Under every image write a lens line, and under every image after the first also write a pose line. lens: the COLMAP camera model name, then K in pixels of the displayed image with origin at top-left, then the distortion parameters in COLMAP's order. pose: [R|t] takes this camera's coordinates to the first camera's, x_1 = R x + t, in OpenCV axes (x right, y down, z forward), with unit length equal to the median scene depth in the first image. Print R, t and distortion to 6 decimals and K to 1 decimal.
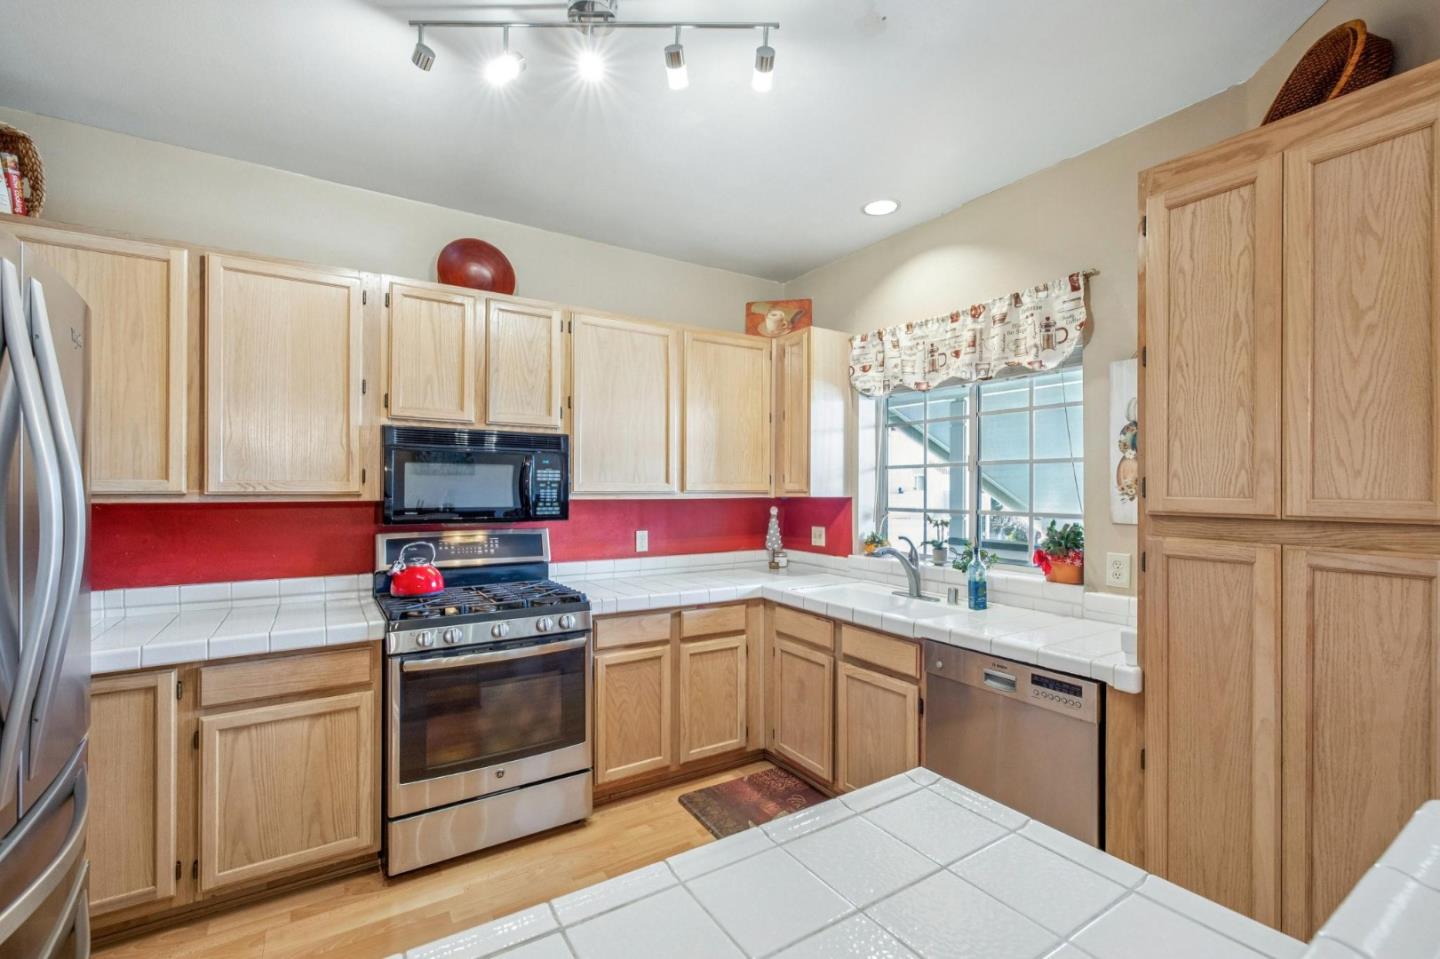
lens RADIAL K [[621.0, 0, 718.9], [0, 621.0, 487.9], [0, 0, 1]] dist [-0.000129, 0.000051]
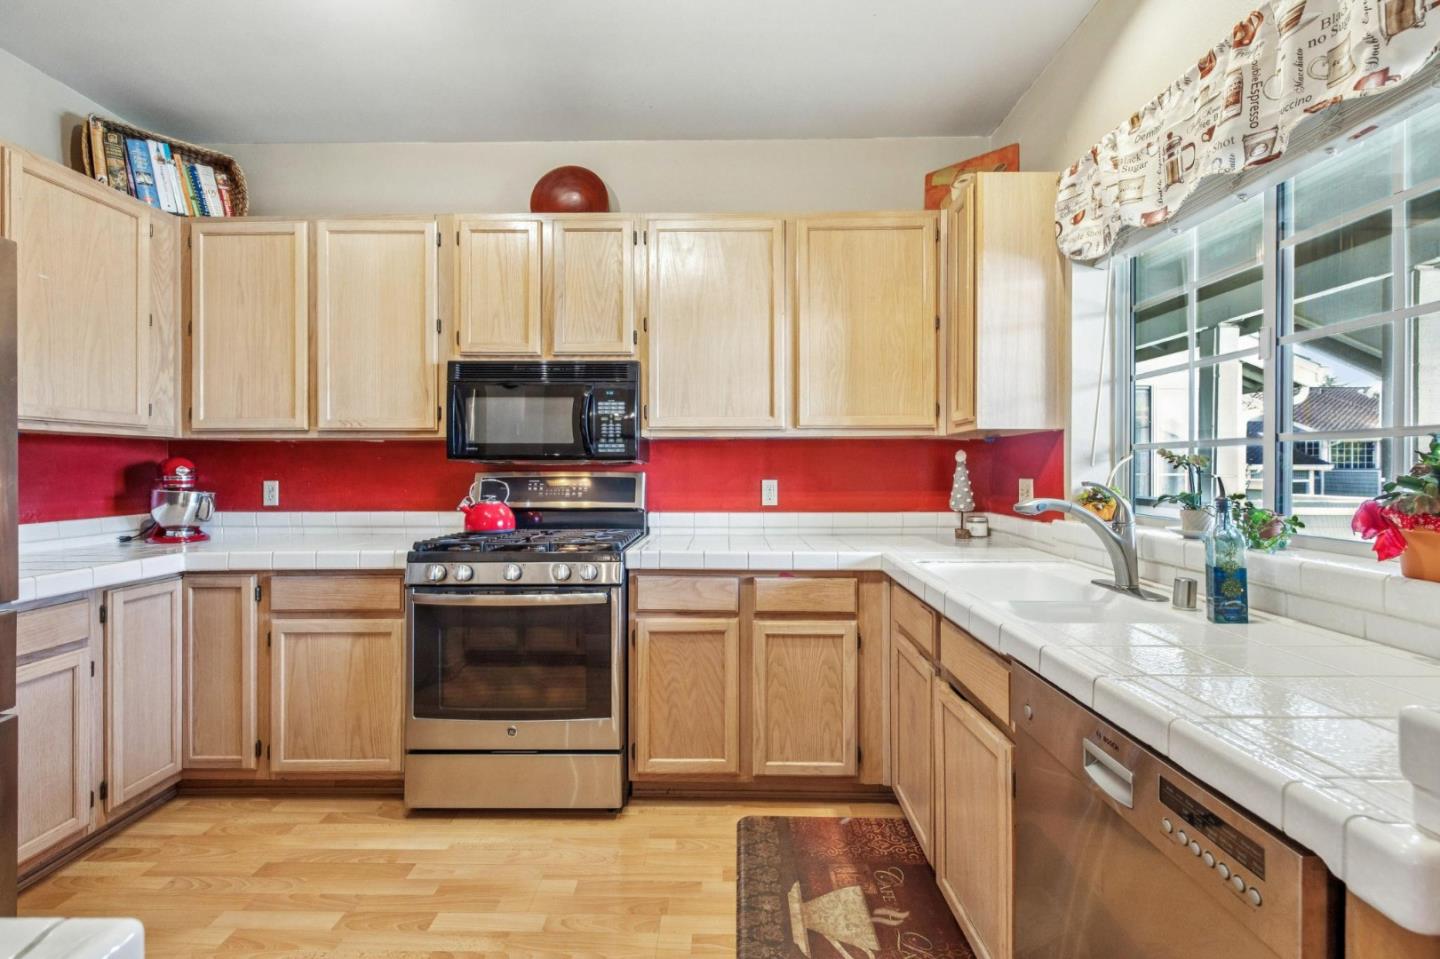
lens RADIAL K [[619.8, 0, 721.1], [0, 619.8, 469.9], [0, 0, 1]] dist [0.000621, -0.000380]
pose [[0.835331, -0.002663, -0.549742, 0.339457], [0.004620, 0.999987, 0.002175, 0.067031], [0.549729, -0.004356, 0.835332, 0.352019]]
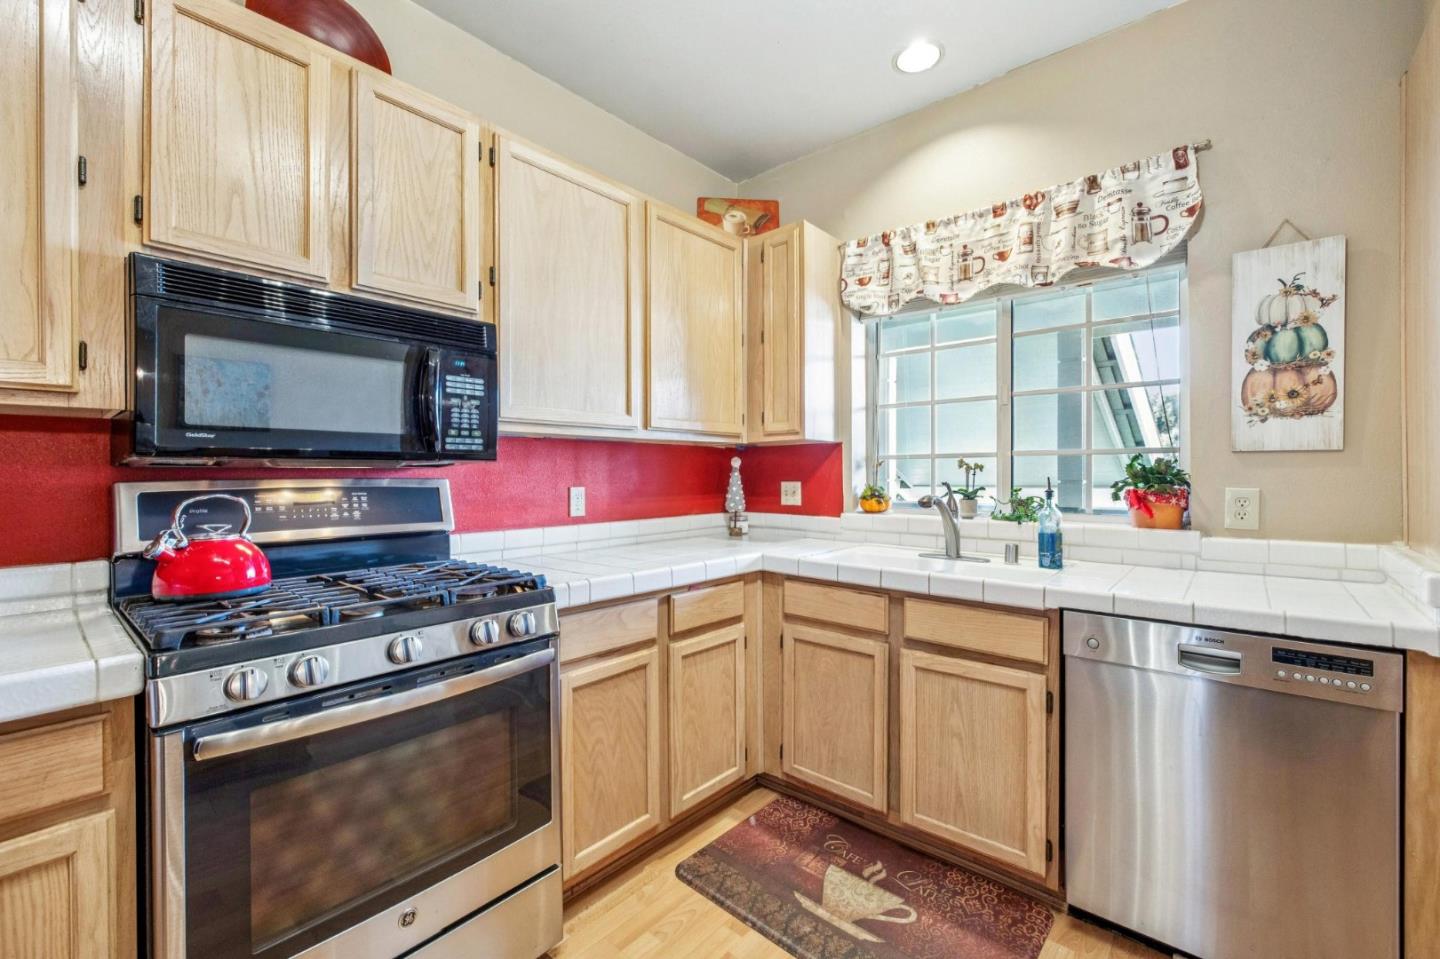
lens RADIAL K [[605.7, 0, 721.1], [0, 605.7, 475.3], [0, 0, 1]] dist [-0.000367, -0.000176]
pose [[0.959388, -0.008350, 0.281967, -0.202032], [0.007181, 0.999961, 0.005182, 0.066544], [-0.281999, -0.002947, 0.959410, 0.360141]]
